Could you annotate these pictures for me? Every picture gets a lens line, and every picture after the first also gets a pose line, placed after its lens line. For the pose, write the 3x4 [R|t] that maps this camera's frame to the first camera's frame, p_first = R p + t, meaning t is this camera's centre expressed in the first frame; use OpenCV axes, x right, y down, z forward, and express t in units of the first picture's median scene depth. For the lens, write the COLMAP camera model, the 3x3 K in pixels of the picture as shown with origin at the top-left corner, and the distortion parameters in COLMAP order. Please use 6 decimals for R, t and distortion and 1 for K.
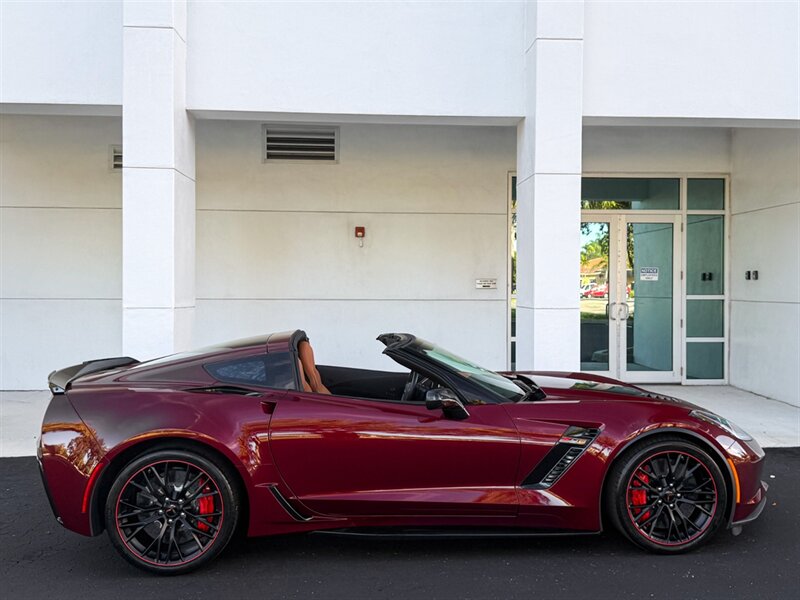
lens RADIAL K [[779.9, 0, 413.4], [0, 779.9, 289.4], [0, 0, 1]] dist [0.136680, -0.280991]
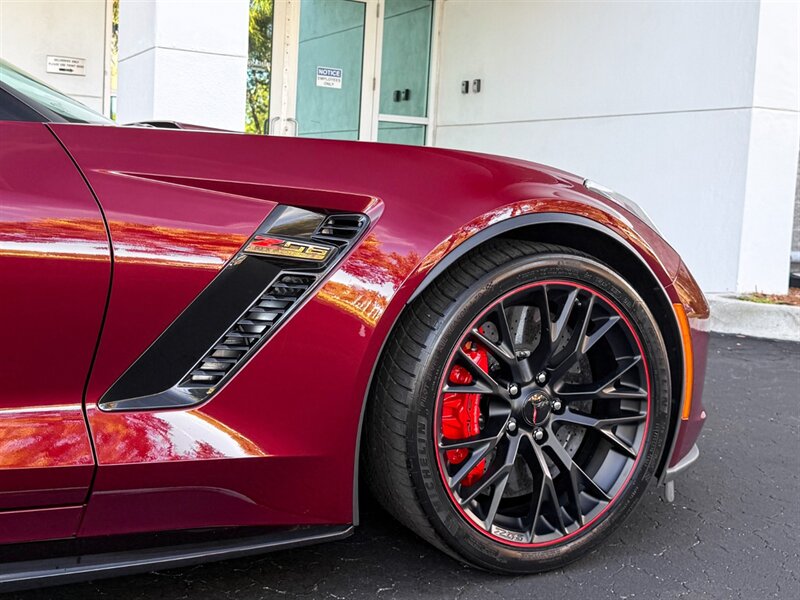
lens RADIAL K [[932.2, 0, 372.3], [0, 932.2, 228.2], [0, 0, 1]] dist [0.203651, -0.504932]
pose [[0.923297, 0.027319, 0.383113, 0.091122], [-0.050157, 0.997502, 0.049749, 0.163420], [-0.380797, -0.065149, 0.922361, 0.644211]]
